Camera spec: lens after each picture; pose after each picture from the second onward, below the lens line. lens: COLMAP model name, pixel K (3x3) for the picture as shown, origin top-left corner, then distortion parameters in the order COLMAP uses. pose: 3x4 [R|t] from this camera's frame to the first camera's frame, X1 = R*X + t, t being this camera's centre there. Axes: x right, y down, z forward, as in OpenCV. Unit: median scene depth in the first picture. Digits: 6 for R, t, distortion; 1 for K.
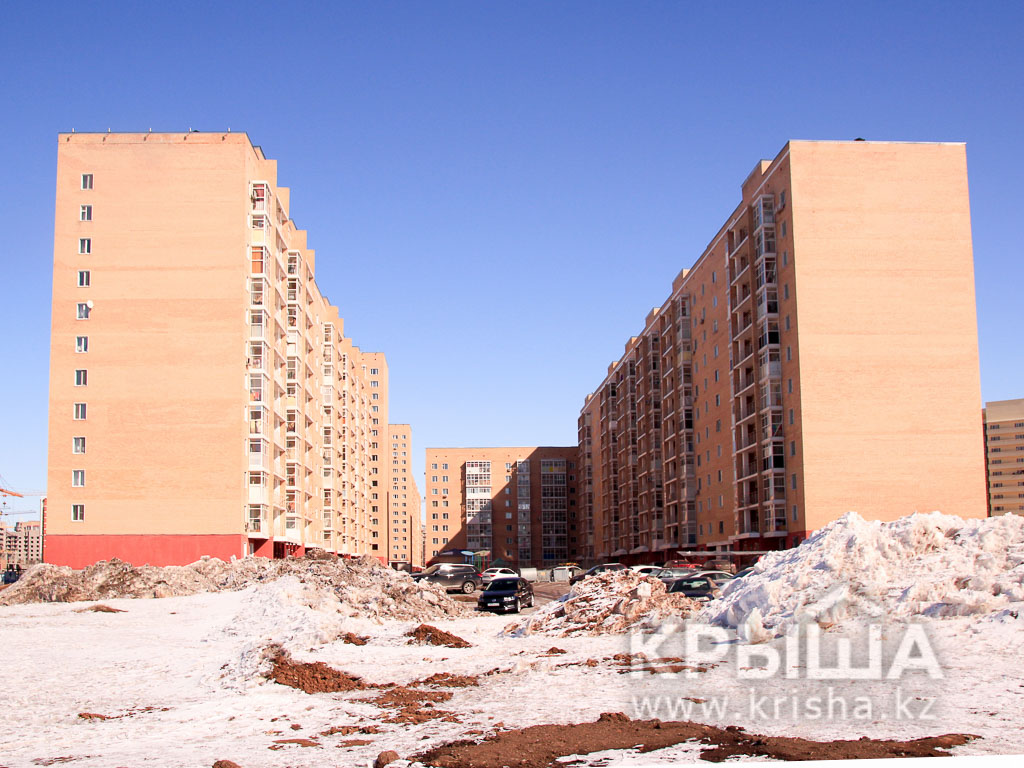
lens RADIAL K [[976.5, 0, 489.6], [0, 976.5, 483.9], [0, 0, 1]] dist [-0.022206, 0.000000]
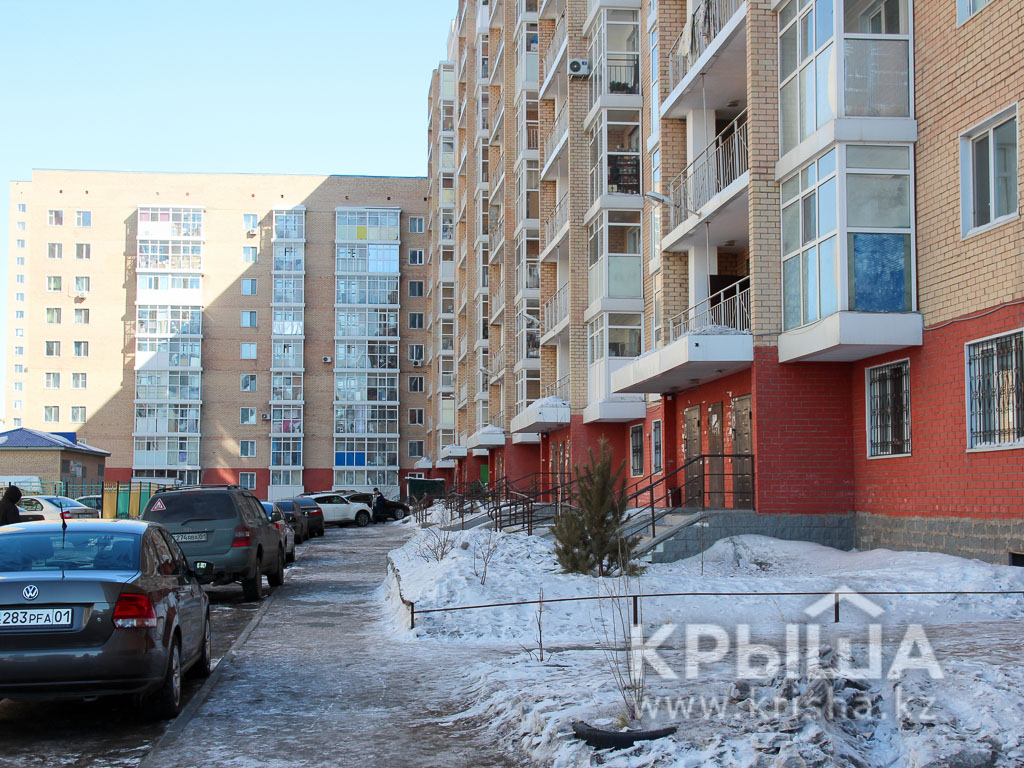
lens RADIAL K [[1457.8, 0, 505.1], [0, 1457.8, 390.8], [0, 0, 1]] dist [0.037457, 0.000000]
pose [[0.996813, 0.018606, 0.077570, 0.206683], [-0.020264, 0.999581, 0.020647, 0.093516], [-0.077153, -0.022153, 0.996773, 1.145923]]
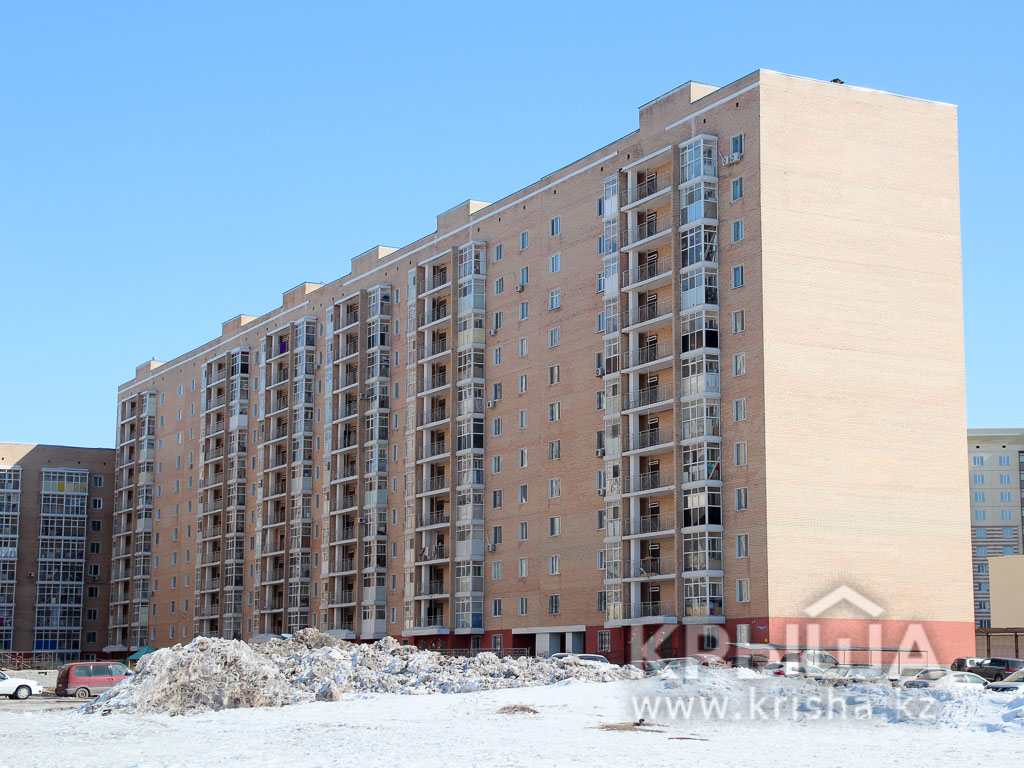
lens RADIAL K [[1757.4, 0, 513.8], [0, 1757.4, 392.8], [0, 0, 1]] dist [0.190240, 0.000000]
pose [[0.901888, 0.081184, 0.424272, -0.379791], [-0.052269, 0.995474, -0.079371, -0.002743], [-0.428796, 0.049408, 0.902049, -0.087450]]
